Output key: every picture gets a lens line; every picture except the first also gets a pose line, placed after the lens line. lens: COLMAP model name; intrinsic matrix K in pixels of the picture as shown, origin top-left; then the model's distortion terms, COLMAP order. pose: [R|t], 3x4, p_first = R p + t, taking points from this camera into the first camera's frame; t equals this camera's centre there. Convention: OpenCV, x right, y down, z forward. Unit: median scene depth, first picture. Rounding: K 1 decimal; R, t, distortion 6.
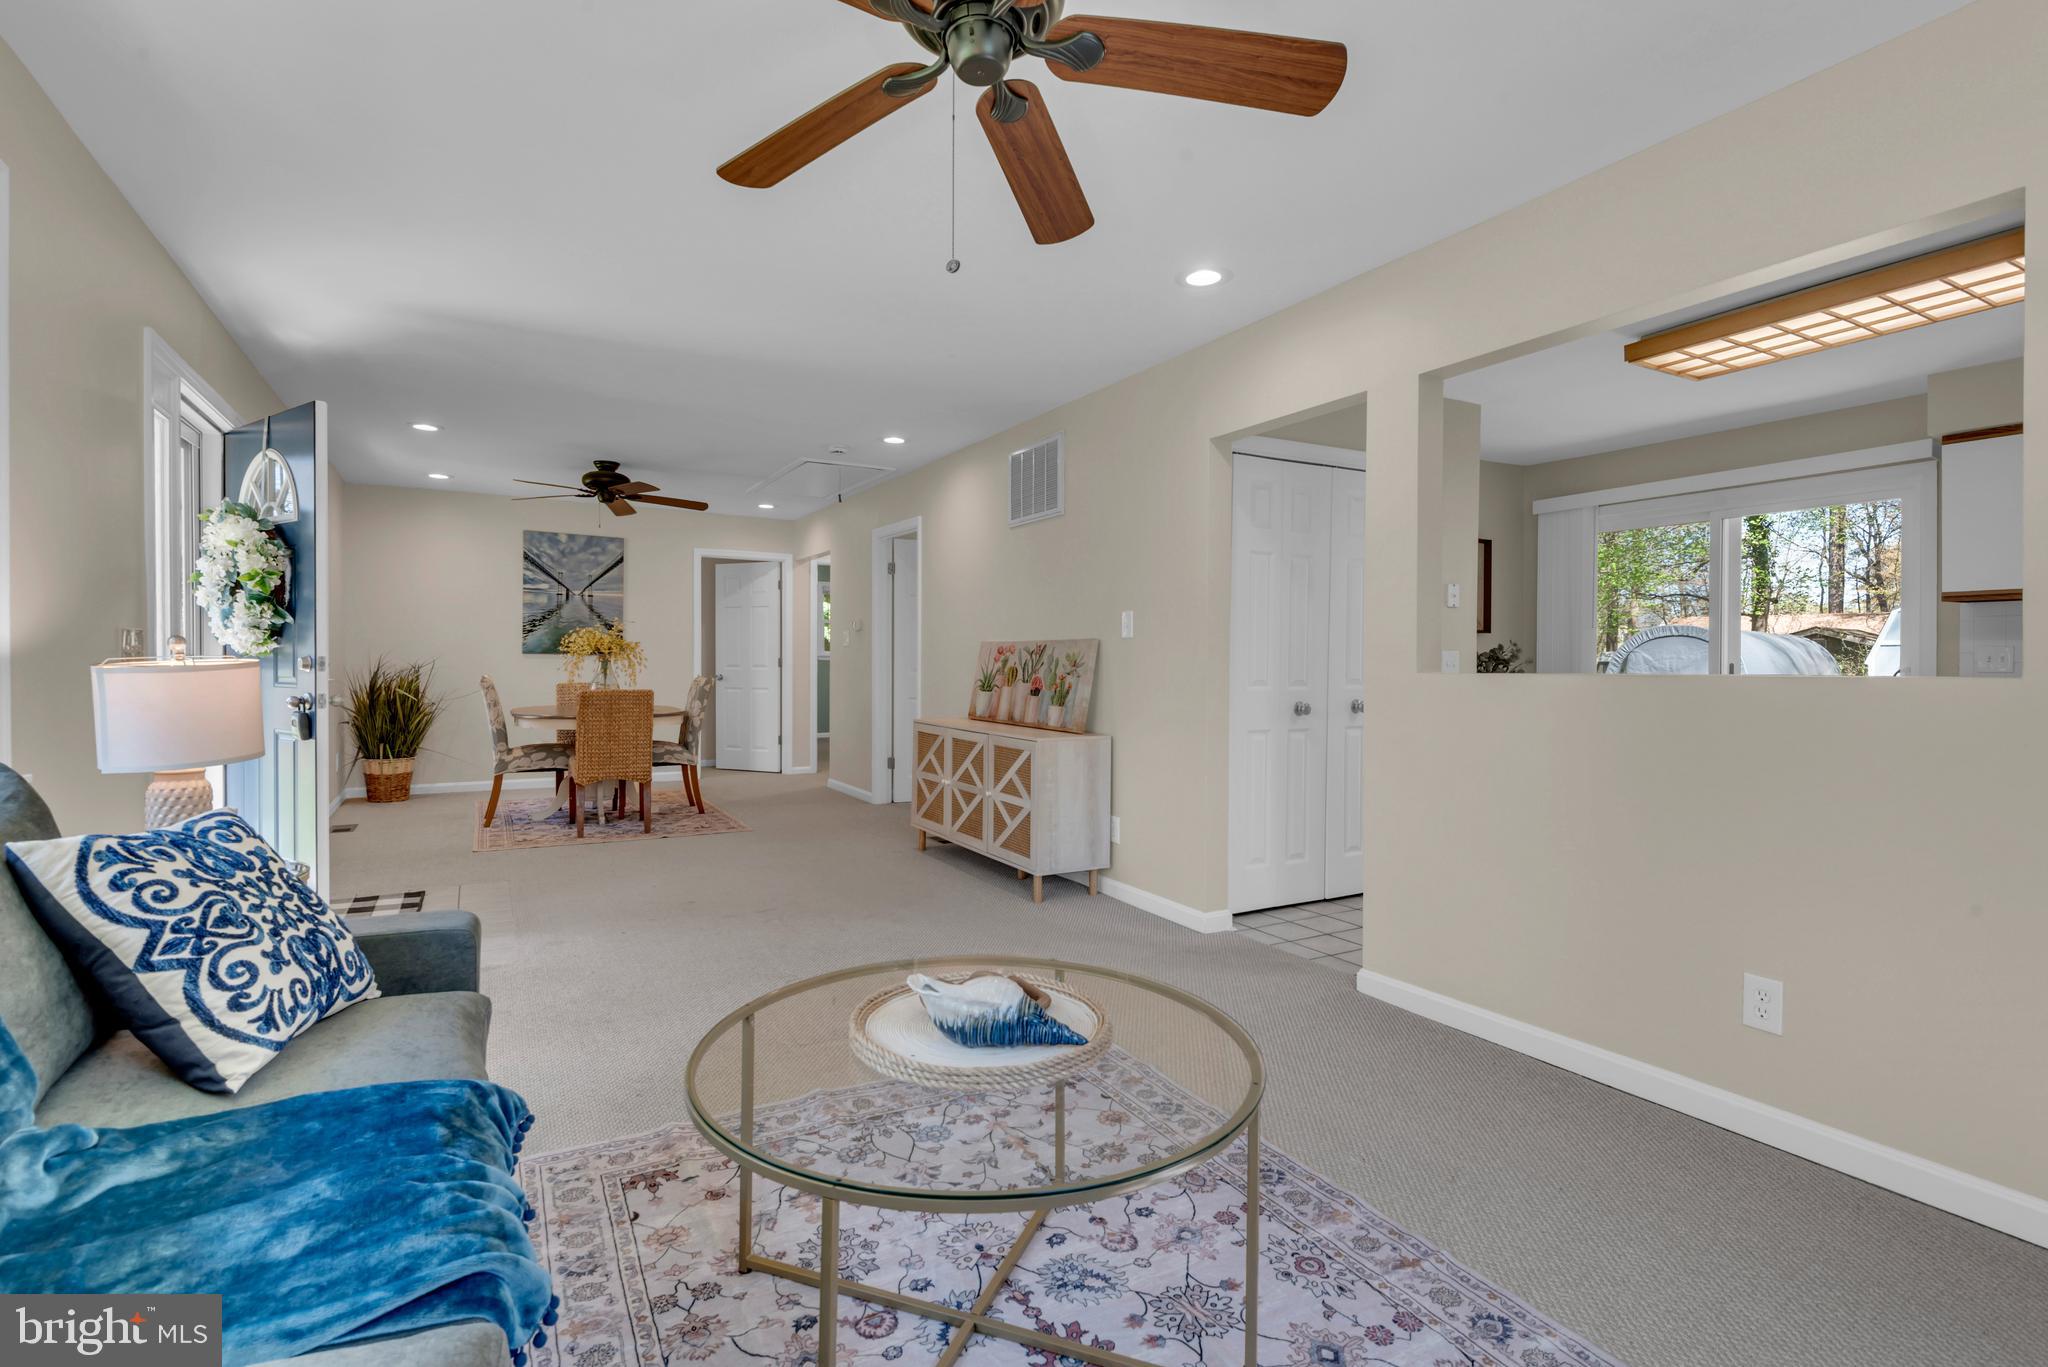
lens RADIAL K [[940.5, 0, 1016.3], [0, 940.5, 670.3], [0, 0, 1]] dist [0.012335, 0.000150]
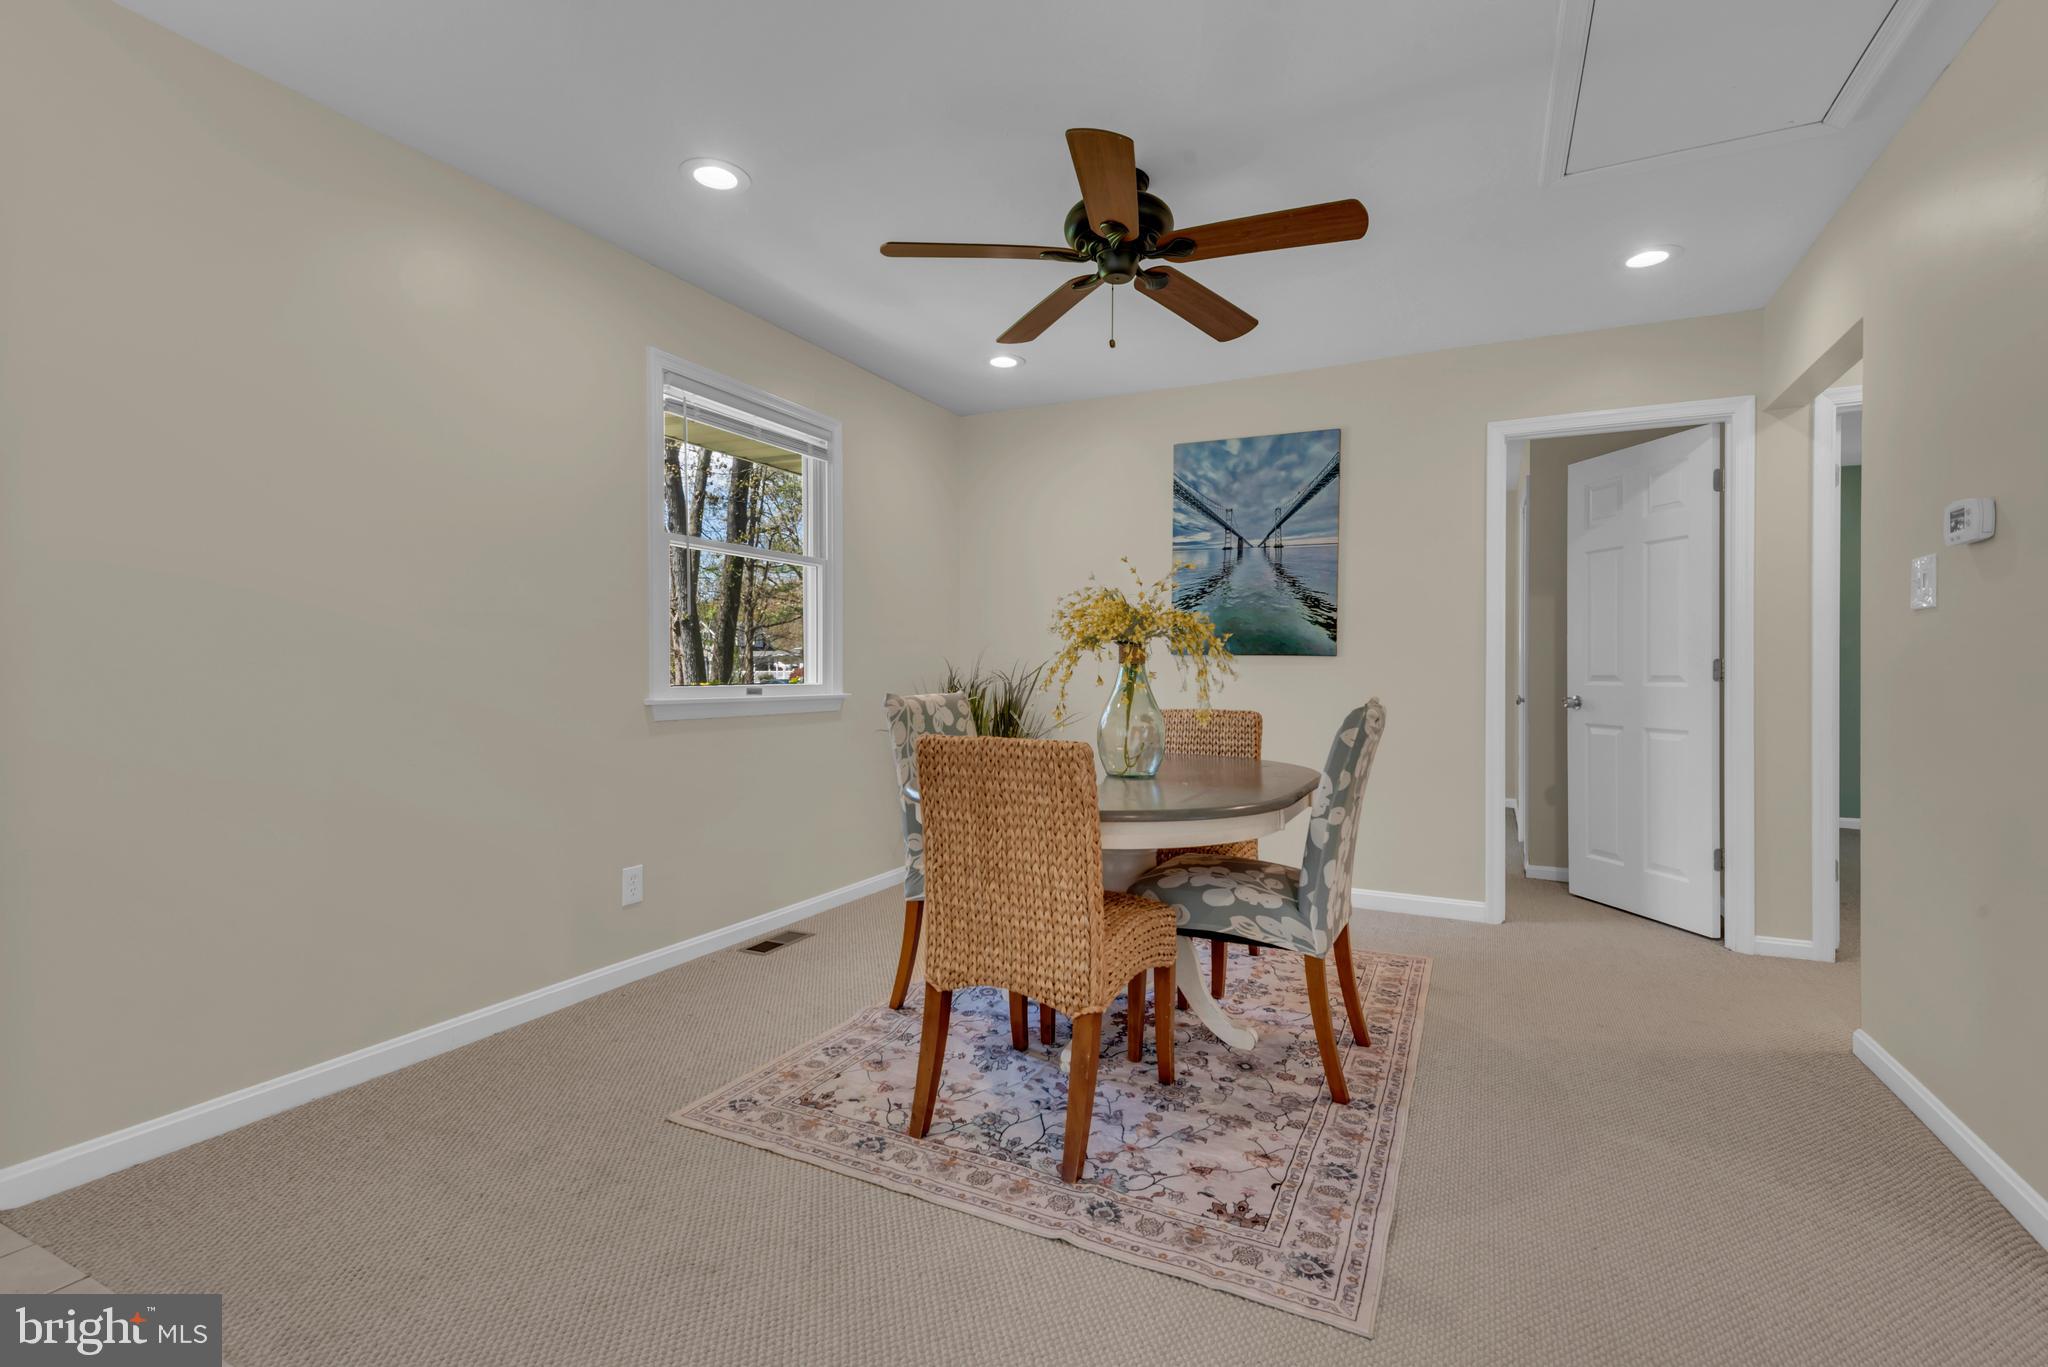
lens RADIAL K [[978.3, 0, 970.0], [0, 978.3, 671.9], [0, 0, 1]] dist [0.034899, -0.026064]
pose [[0.563287, -0.003650, -0.826254, -0.123959], [-0.007372, 0.999928, -0.009443, -0.000841], [0.826229, 0.011410, 0.563219, 0.761083]]
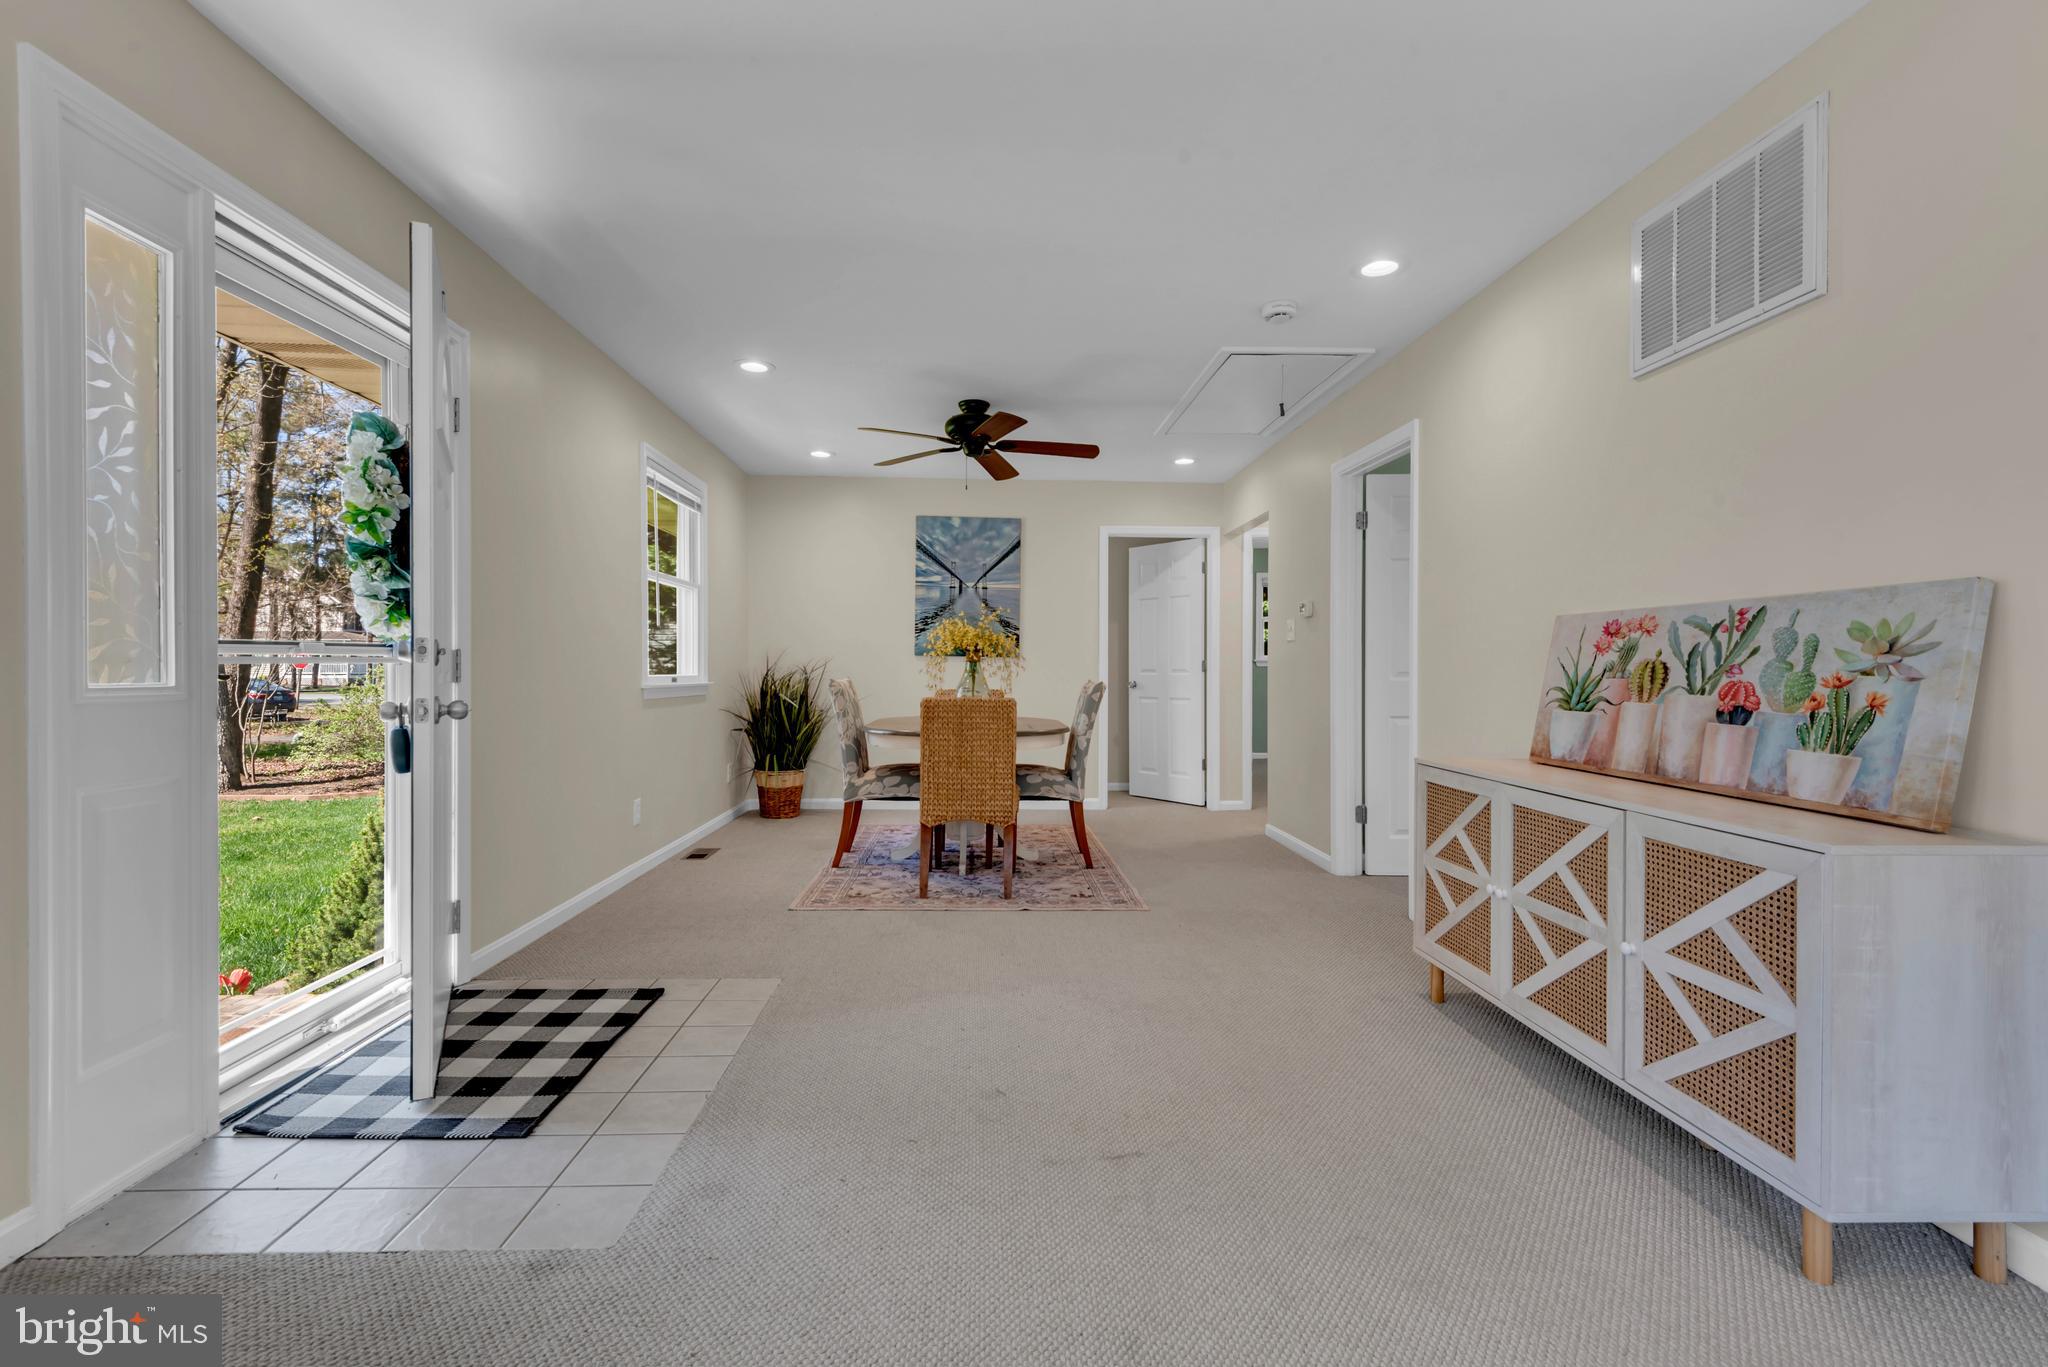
lens RADIAL K [[940.5, 0, 1016.3], [0, 940.5, 670.3], [0, 0, 1]] dist [0.012335, 0.000150]
pose [[0.895215, -0.000709, -0.445635, -0.064444], [-0.004287, 0.999939, -0.010201, 0.006126], [0.445615, 0.011042, 0.895157, 0.352404]]
